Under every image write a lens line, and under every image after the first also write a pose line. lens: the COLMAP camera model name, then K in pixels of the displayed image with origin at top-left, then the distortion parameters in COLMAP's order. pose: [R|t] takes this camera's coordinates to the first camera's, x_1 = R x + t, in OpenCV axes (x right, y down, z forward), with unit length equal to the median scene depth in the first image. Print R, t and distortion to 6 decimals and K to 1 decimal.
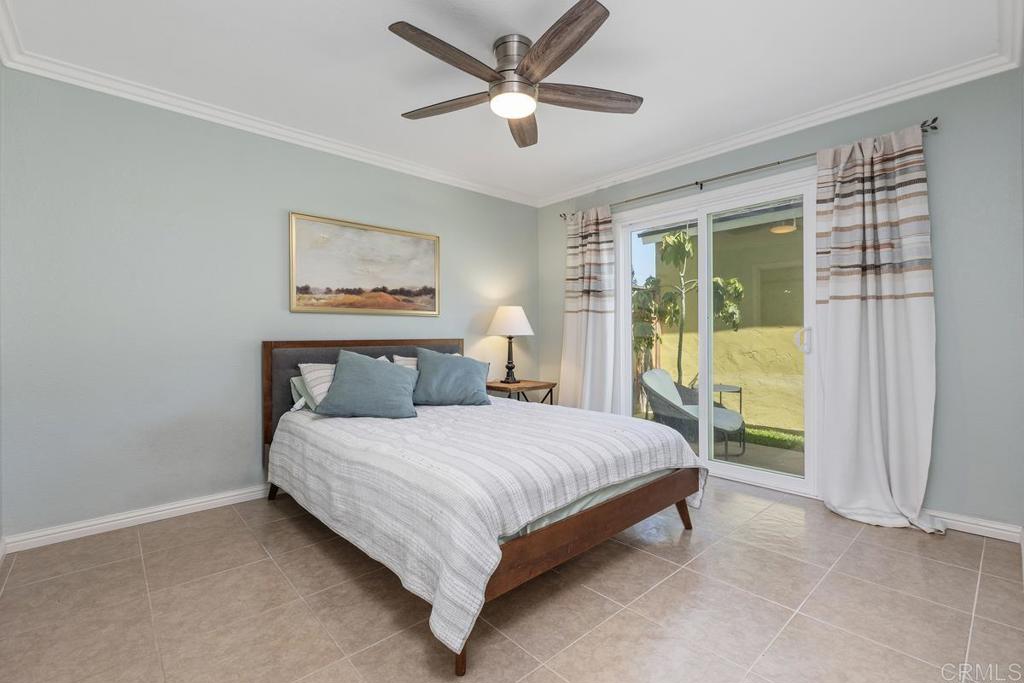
lens RADIAL K [[454.7, 0, 514.5], [0, 454.7, 338.3], [0, 0, 1]] dist [0.000875, -0.000892]
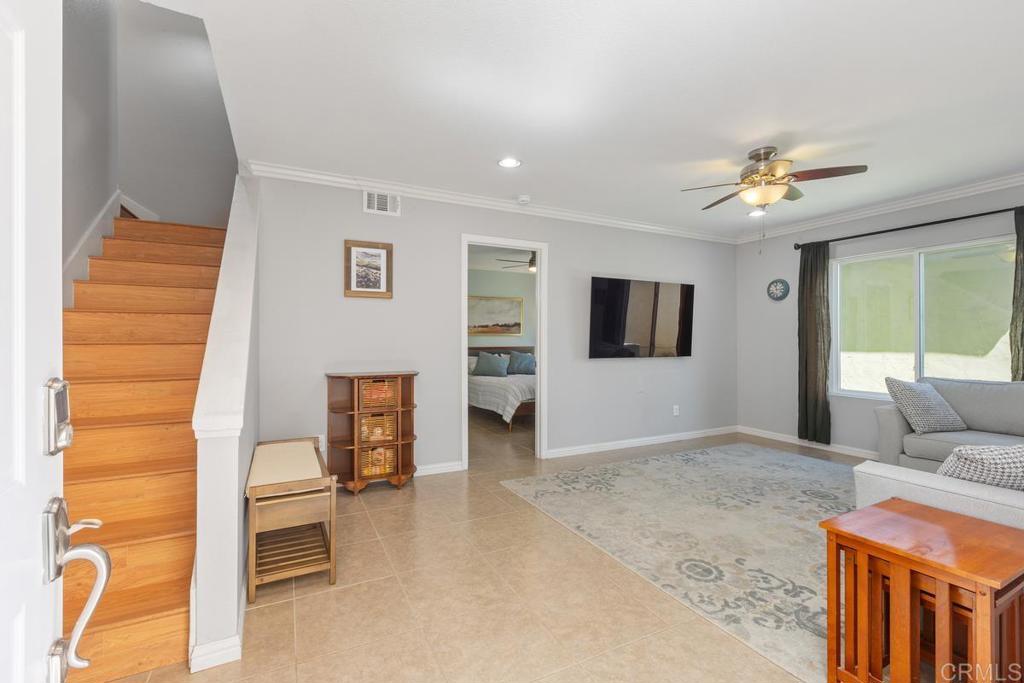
lens RADIAL K [[454.7, 0, 512.6], [0, 454.7, 338.6], [0, 0, 1]] dist [0.000875, -0.000892]
pose [[0.963362, 0.005910, -0.268140, 0.415455], [-0.006610, 0.999977, -0.001708, -0.036414], [0.268124, 0.003418, 0.963378, -1.225894]]
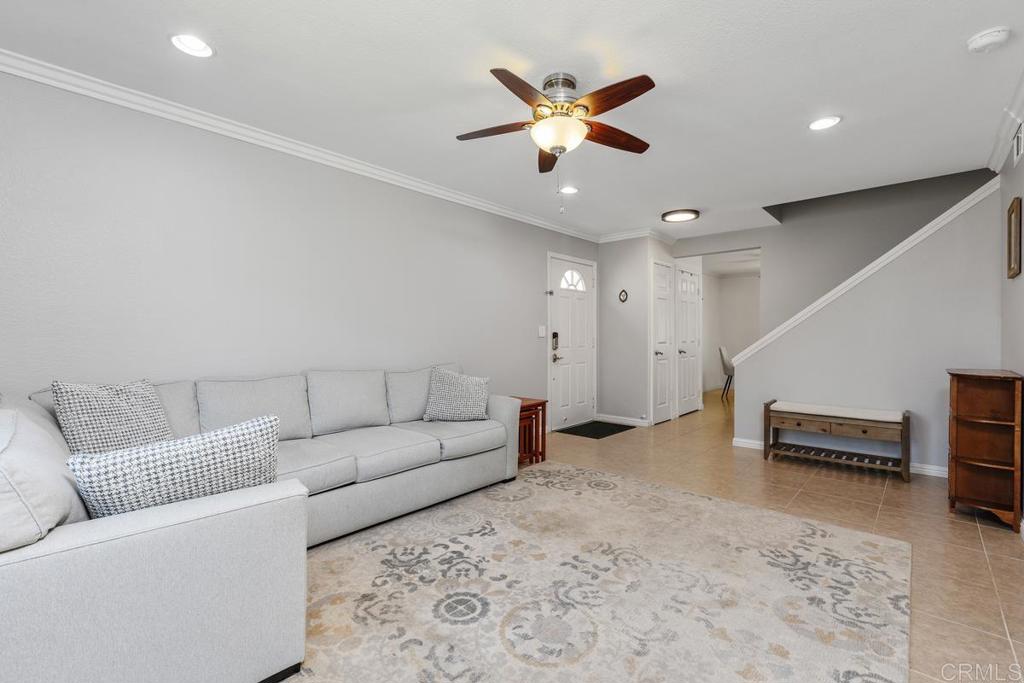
lens RADIAL K [[454.7, 0, 517.1], [0, 454.7, 339.0], [0, 0, 1]] dist [0.000875, -0.000892]
pose [[-0.995351, 0.004708, -0.096203, 0.786000], [0.003756, 0.999942, 0.010082, -0.029362], [0.096245, 0.009673, -0.995311, 0.479171]]
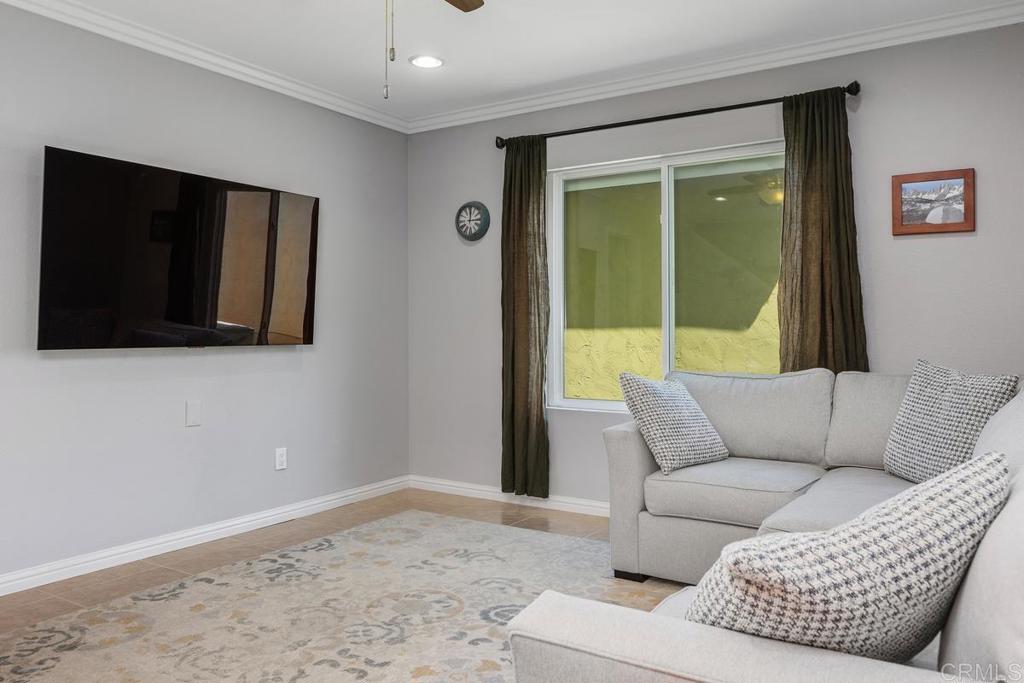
lens RADIAL K [[765.5, 0, 519.9], [0, 765.5, 320.9], [0, 0, 1]] dist [0.002288, -0.003791]
pose [[0.966805, 0.008452, 0.255376, 0.594760], [-0.005083, 0.999891, -0.013846, -0.005861], [-0.255465, 0.012088, 0.966743, -0.885666]]
